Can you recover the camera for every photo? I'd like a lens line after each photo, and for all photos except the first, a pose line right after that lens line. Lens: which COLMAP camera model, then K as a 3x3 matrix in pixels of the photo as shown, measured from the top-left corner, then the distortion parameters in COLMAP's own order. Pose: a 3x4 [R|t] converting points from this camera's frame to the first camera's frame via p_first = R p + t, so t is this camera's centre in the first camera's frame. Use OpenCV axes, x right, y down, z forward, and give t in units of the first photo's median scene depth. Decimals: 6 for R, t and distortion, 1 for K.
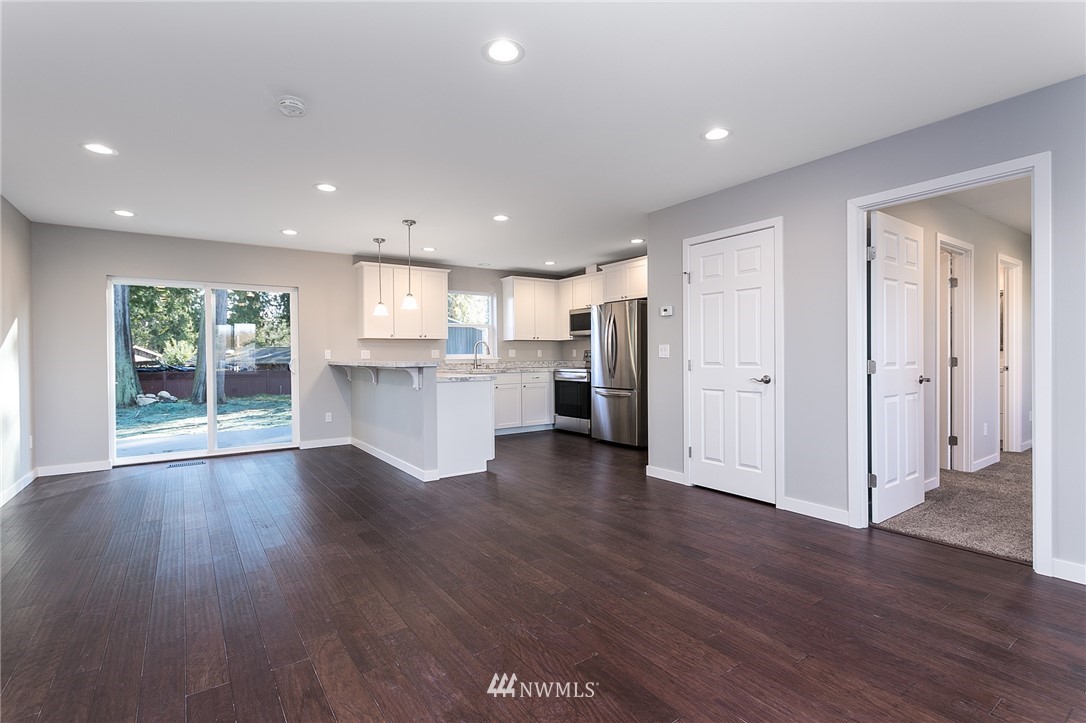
lens RADIAL K [[511.3, 0, 543.0], [0, 511.3, 361.5], [0, 0, 1]] dist [0.000880, 0.000160]
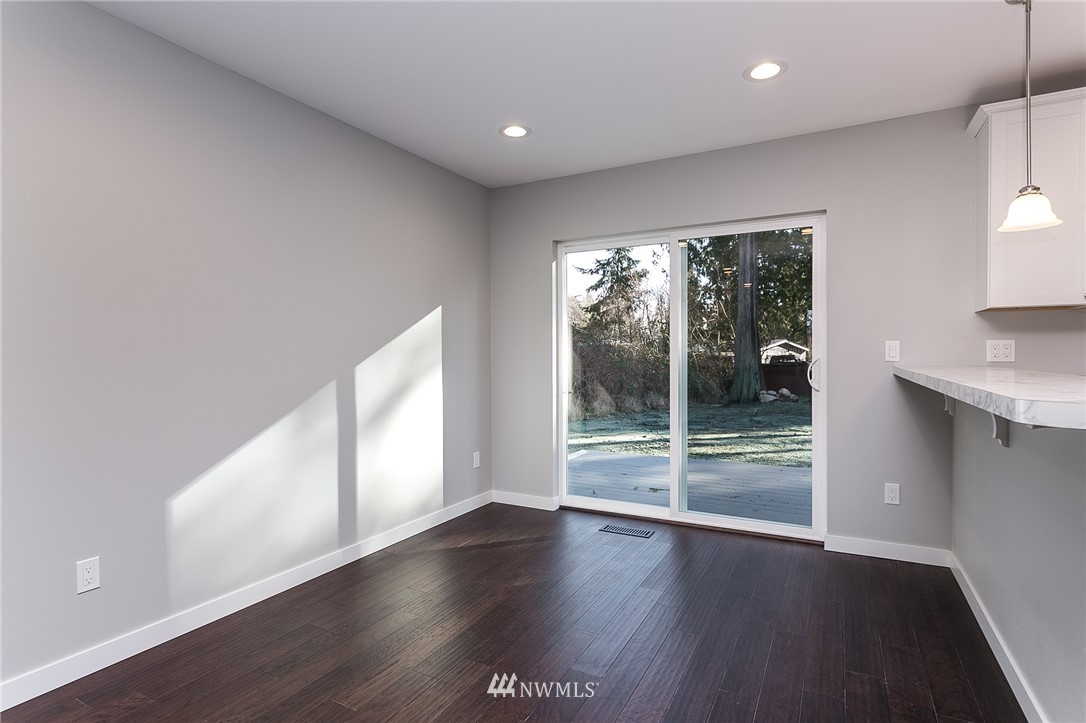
lens RADIAL K [[552.3, 0, 543.0], [0, 552.3, 361.5], [0, 0, 1]] dist [-0.000082, 0.000224]
pose [[0.443355, 0.018392, -0.896157, -0.107713], [-0.009166, 0.999830, 0.015985, -0.007709], [0.896299, 0.001127, 0.443449, 0.436935]]
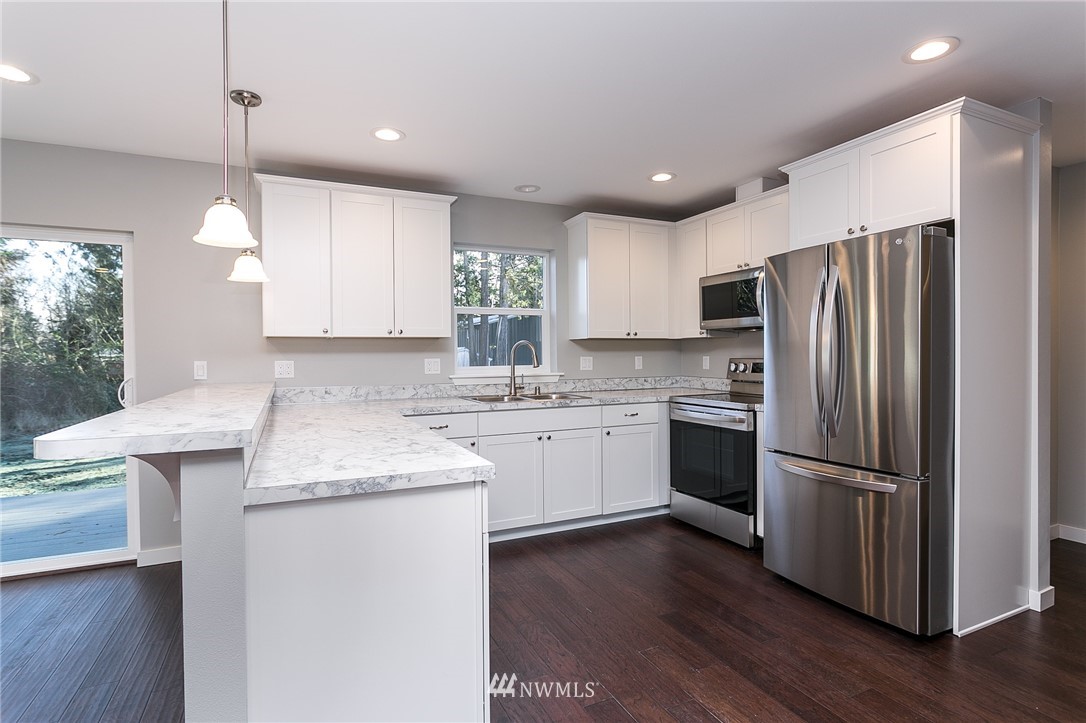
lens RADIAL K [[538.1, 0, 543.0], [0, 538.1, 361.5], [0, 0, 1]] dist [-0.002121, -0.000269]
pose [[0.984217, 0.003931, -0.176920, -0.005778], [-0.003508, 0.999990, 0.002706, -0.020351], [0.176929, -0.002042, 0.984221, 0.463746]]
